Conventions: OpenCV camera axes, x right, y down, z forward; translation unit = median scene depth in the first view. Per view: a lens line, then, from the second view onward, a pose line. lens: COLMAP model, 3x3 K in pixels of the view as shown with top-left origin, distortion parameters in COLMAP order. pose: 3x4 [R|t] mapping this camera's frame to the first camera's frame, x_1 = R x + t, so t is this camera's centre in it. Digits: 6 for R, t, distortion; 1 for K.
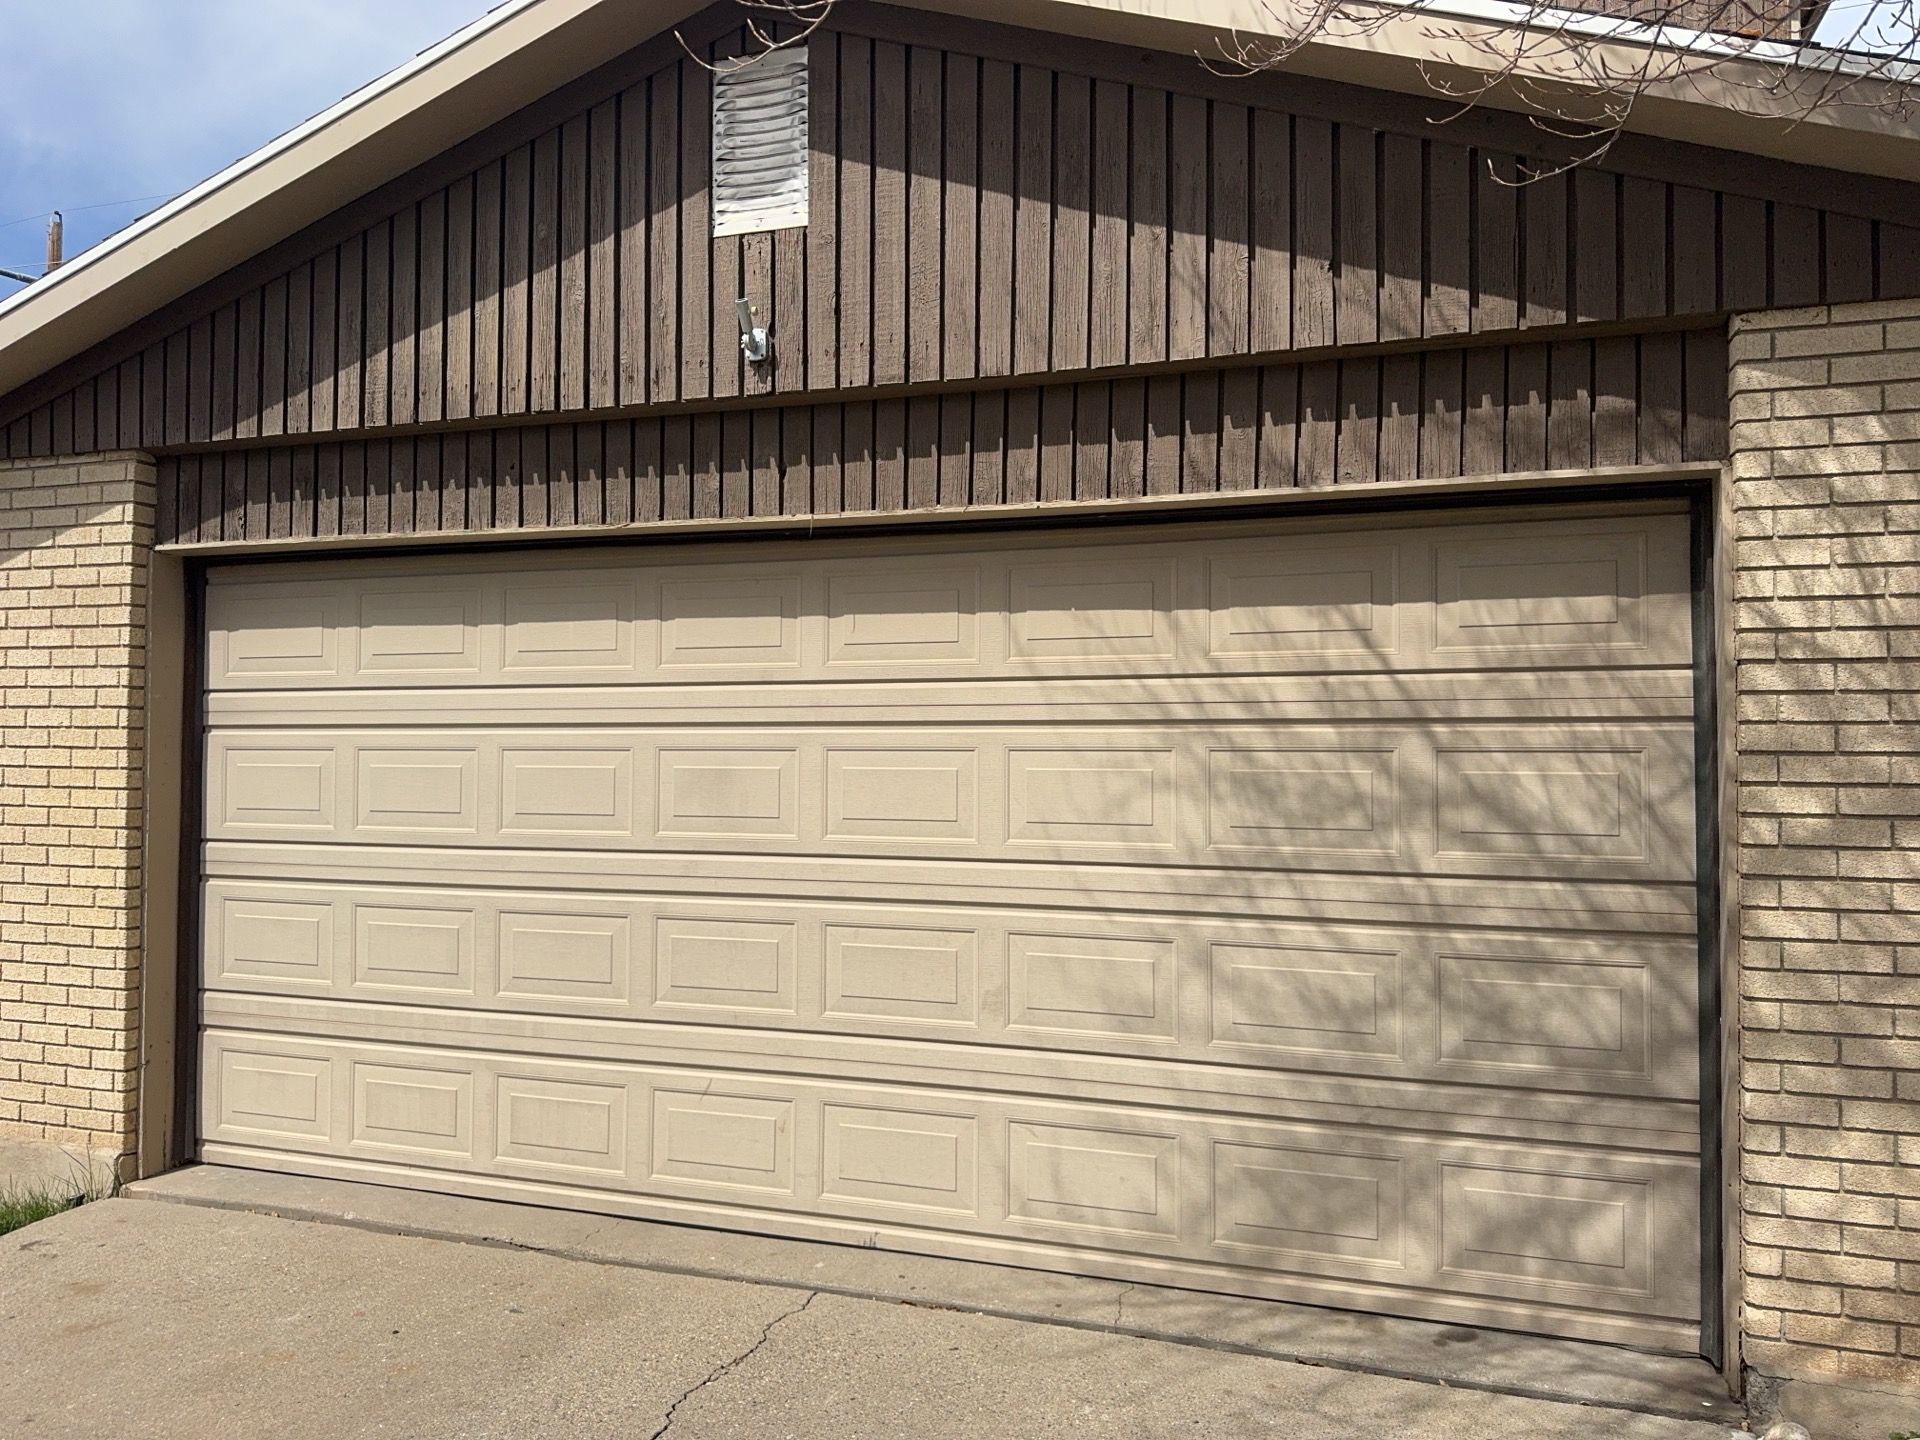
lens RADIAL K [[1367.5, 0, 950.2], [0, 1367.5, 707.1], [0, 0, 1]] dist [0.042128, -0.021453]
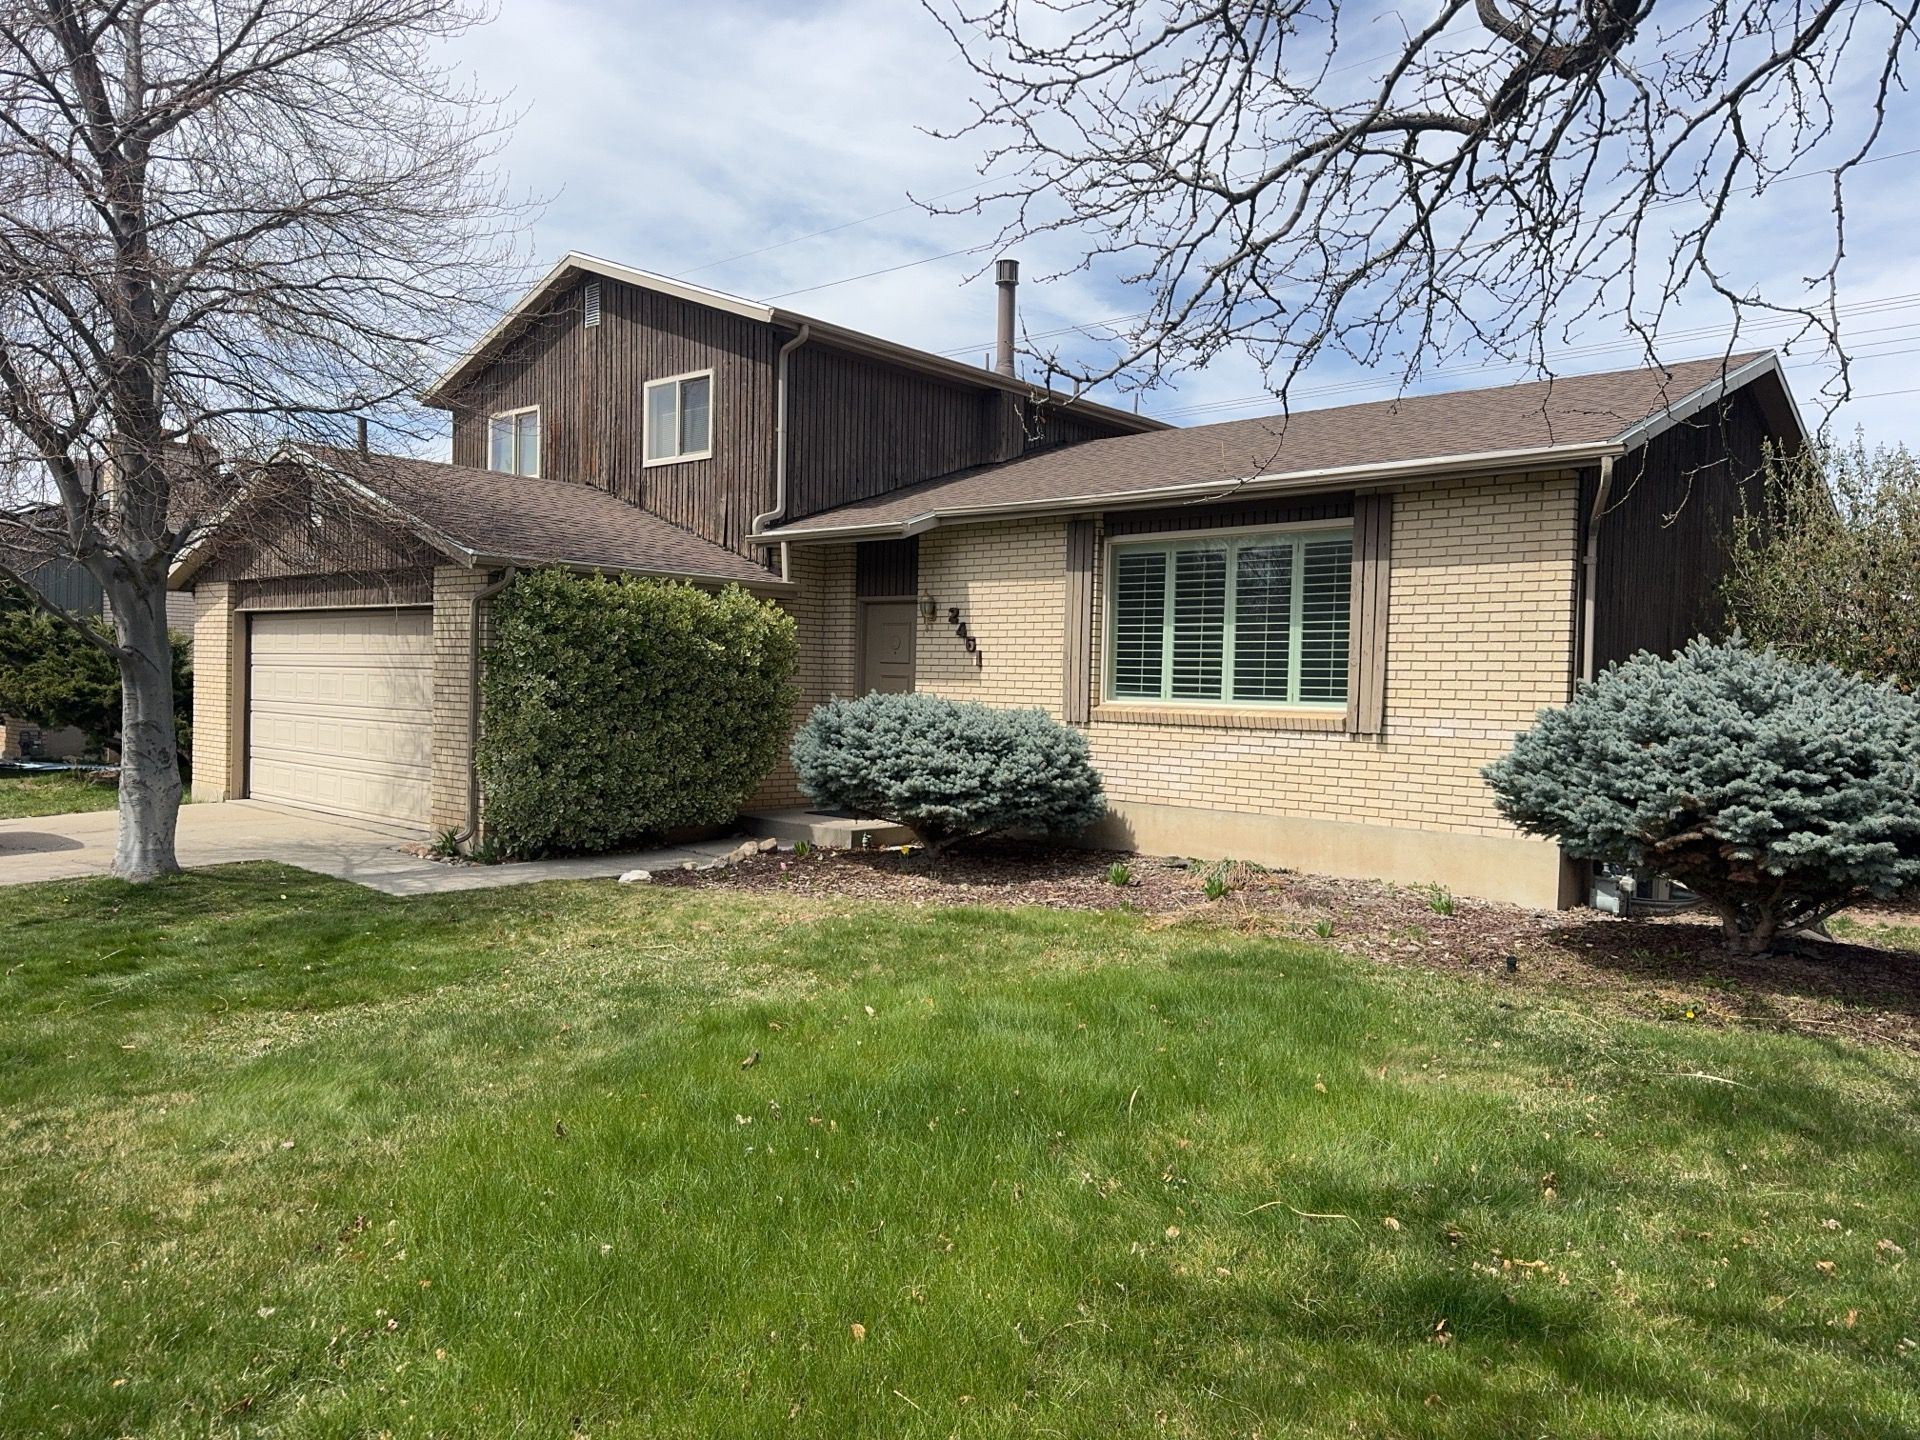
lens RADIAL K [[1367.5, 0, 958.4], [0, 1367.5, 731.8], [0, 0, 1]] dist [0.042128, -0.021453]
pose [[0.918863, 0.034176, -0.393093, 2.483067], [-0.014118, 0.998452, 0.053806, -0.029540], [0.394324, -0.043891, 0.917923, -1.447320]]
